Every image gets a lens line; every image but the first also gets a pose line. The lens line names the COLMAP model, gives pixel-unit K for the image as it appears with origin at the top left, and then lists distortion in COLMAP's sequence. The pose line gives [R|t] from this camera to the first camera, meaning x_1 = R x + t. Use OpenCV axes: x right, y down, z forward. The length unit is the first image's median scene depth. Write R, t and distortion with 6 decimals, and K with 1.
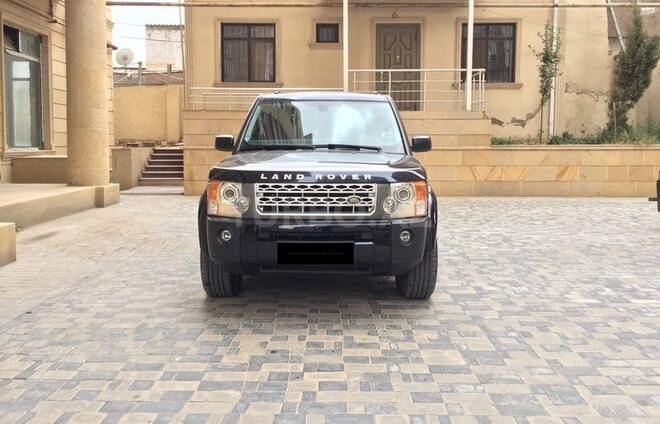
lens RADIAL K [[562.5, 0, 329.9], [0, 562.5, 178.9], [0, 0, 1]] dist [0.036192, -0.010923]
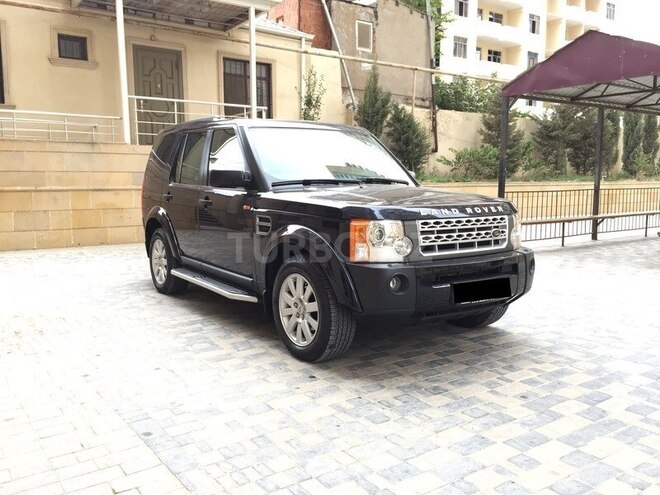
lens RADIAL K [[566.8, 0, 328.7], [0, 566.8, 246.3], [0, 0, 1]] dist [0.100563, -0.137951]
pose [[0.810614, -0.070743, 0.581292, -0.765462], [0.045622, 0.997288, 0.057748, -0.010084], [-0.583801, -0.020292, 0.811643, 0.360544]]
